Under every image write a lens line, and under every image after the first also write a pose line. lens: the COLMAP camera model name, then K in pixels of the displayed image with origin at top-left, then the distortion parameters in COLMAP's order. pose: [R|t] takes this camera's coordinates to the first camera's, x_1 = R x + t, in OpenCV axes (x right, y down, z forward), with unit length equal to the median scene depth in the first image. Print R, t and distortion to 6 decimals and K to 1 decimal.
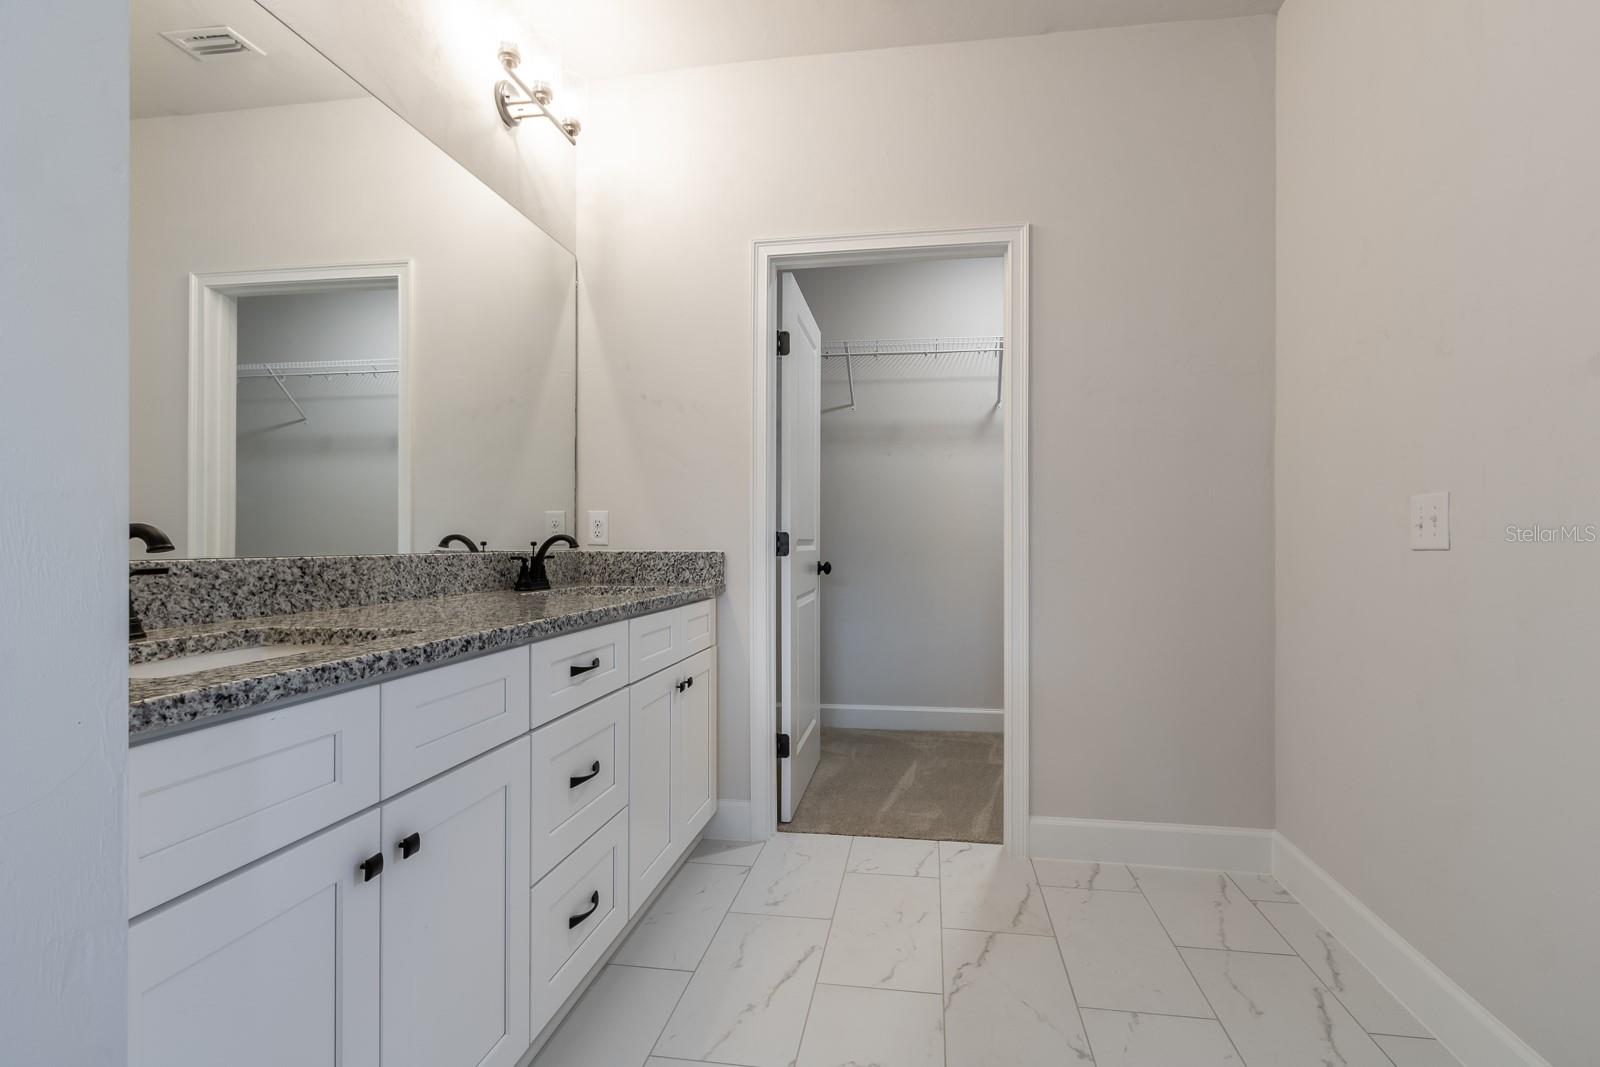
lens RADIAL K [[735.4, 0, 806.9], [0, 735.4, 532.9], [0, 0, 1]] dist [-0.004057, 0.000734]
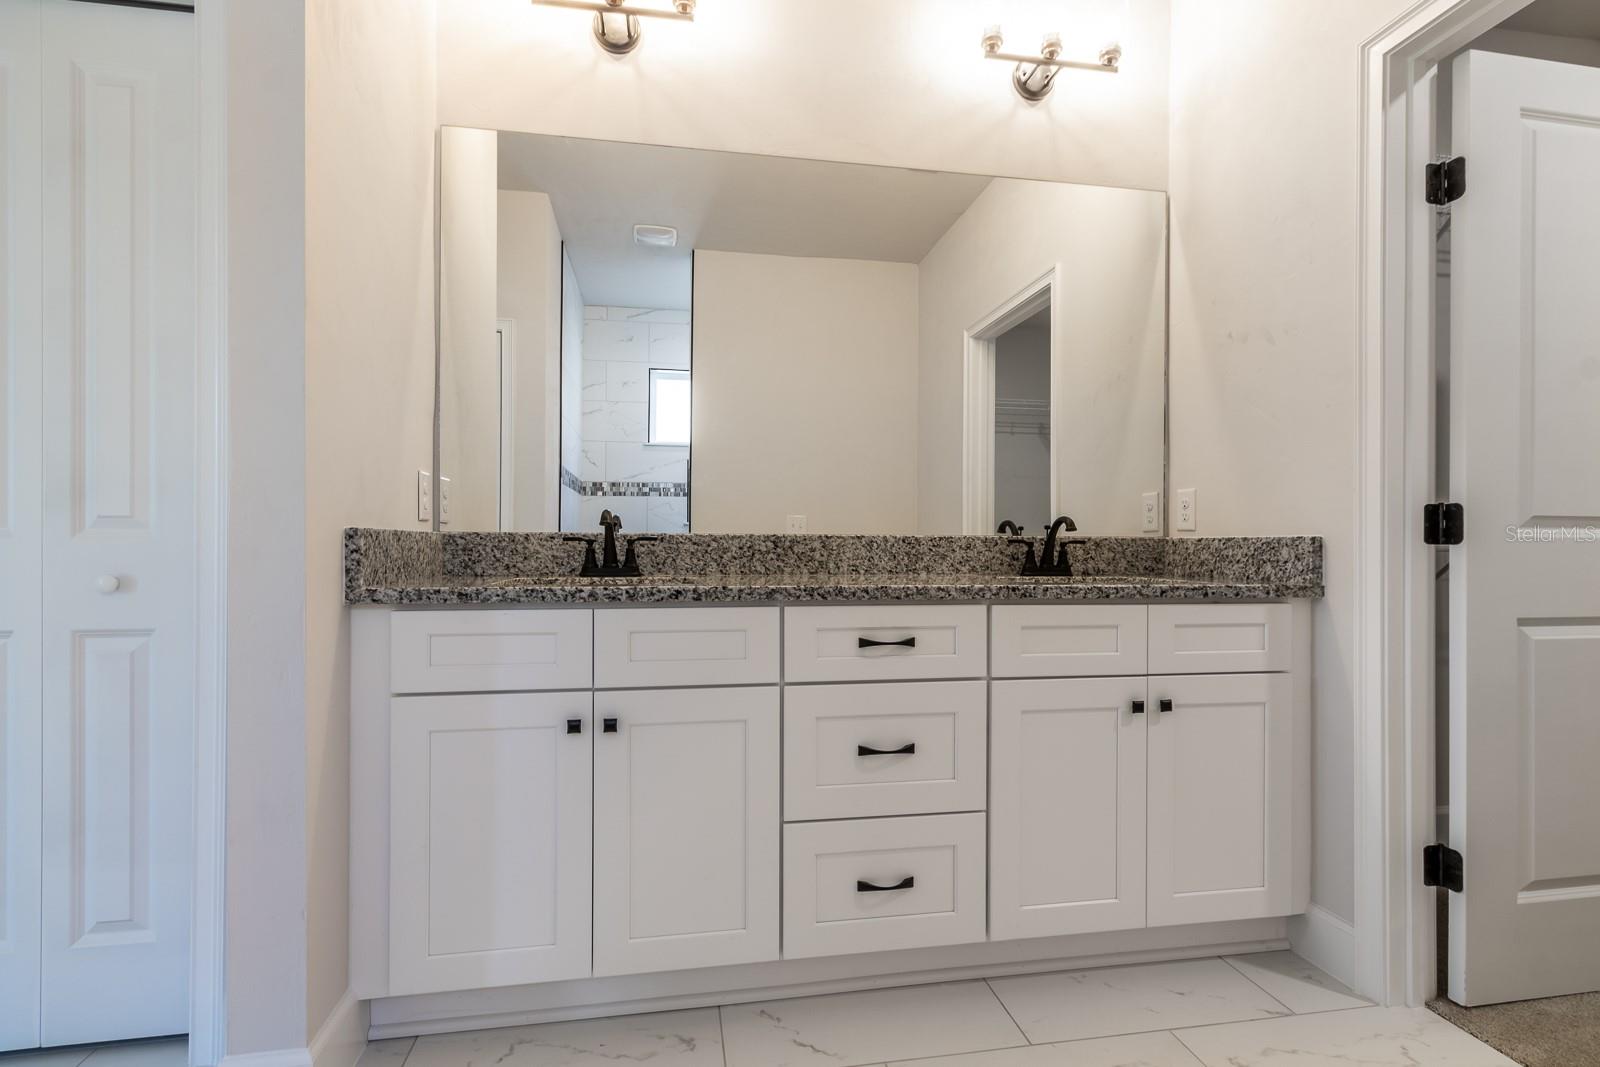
lens RADIAL K [[735.4, 0, 806.0], [0, 735.4, 536.8], [0, 0, 1]] dist [-0.004057, 0.000734]
pose [[0.338443, -0.008195, -0.940951, 0.575257], [0.007286, 0.999955, -0.006089, 0.042305], [0.940959, -0.004795, 0.338488, 0.537014]]
